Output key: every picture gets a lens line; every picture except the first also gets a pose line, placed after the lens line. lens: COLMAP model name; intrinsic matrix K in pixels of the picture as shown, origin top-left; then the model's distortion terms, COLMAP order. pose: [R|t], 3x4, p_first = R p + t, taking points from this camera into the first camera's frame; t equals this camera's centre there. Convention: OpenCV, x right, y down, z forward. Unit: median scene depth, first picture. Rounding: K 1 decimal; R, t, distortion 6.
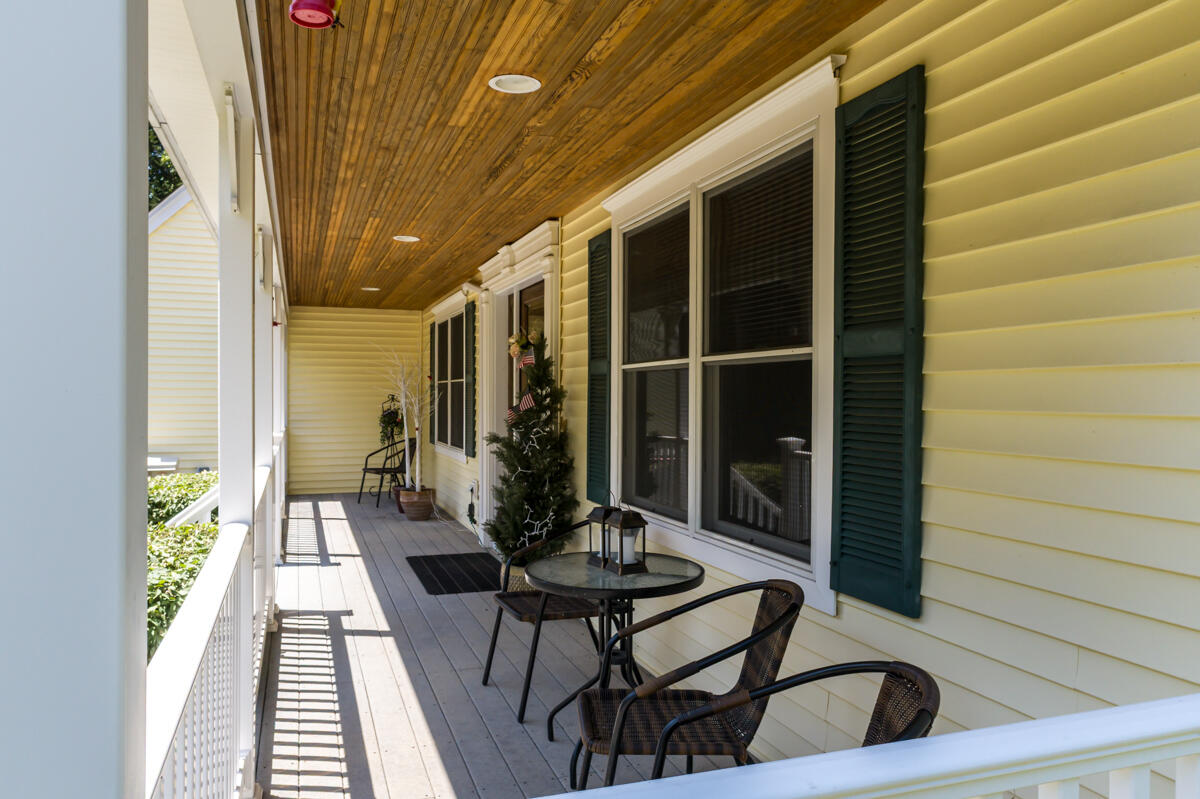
lens RADIAL K [[829.6, 0, 600.0], [0, 829.6, 399.5], [0, 0, 1]] dist [-0.000435, 0.009602]
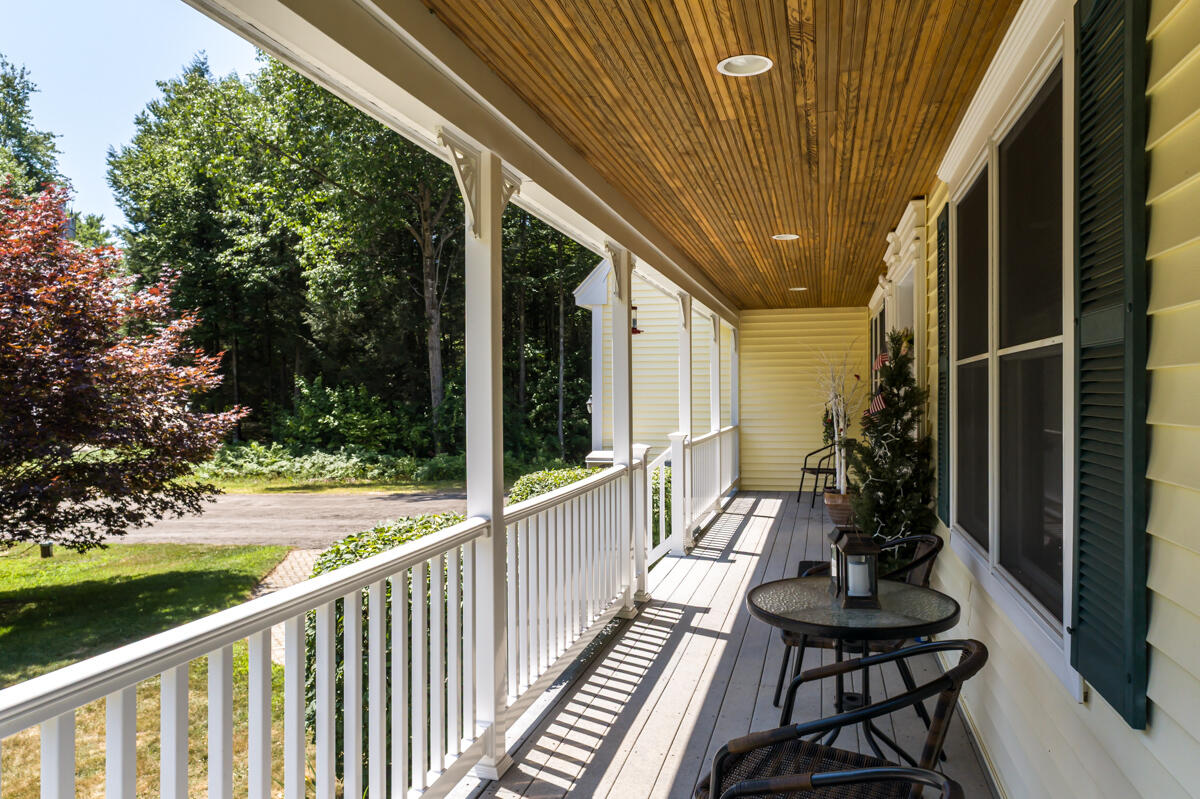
lens RADIAL K [[829.6, 0, 600.0], [0, 829.6, 399.5], [0, 0, 1]] dist [-0.000435, 0.009602]
pose [[0.843238, -0.005544, -0.537512, 0.161192], [0.006590, 0.999978, 0.000023, -0.004465], [0.537500, -0.003562, 0.843256, 0.079138]]
